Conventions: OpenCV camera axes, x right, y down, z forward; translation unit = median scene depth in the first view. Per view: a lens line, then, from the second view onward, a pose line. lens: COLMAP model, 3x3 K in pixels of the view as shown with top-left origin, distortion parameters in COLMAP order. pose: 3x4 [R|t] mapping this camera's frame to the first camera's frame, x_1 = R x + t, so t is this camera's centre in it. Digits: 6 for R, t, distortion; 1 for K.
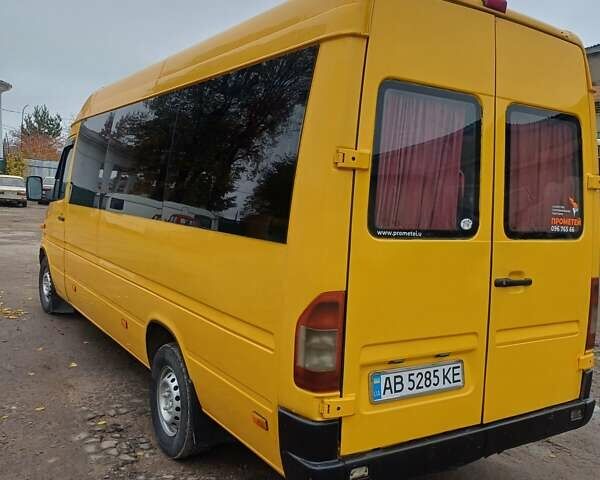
lens RADIAL K [[591.7, 0, 299.7], [0, 591.7, 228.3], [0, 0, 1]] dist [0.014950, 0.006680]
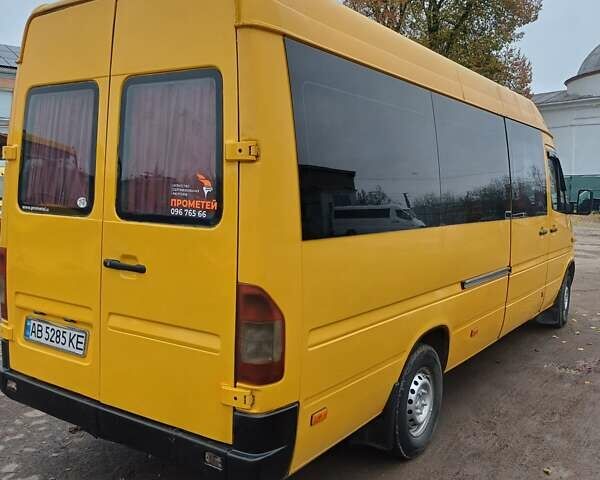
lens RADIAL K [[604.6, 0, 300.0], [0, 604.6, 240.0], [0, 0, 1]] dist [0.095599, -0.193419]
pose [[0.386889, 0.035198, -0.921454, 1.413812], [-0.068607, 0.997600, 0.009301, 0.022262], [0.919571, 0.059620, 0.388375, 0.912052]]
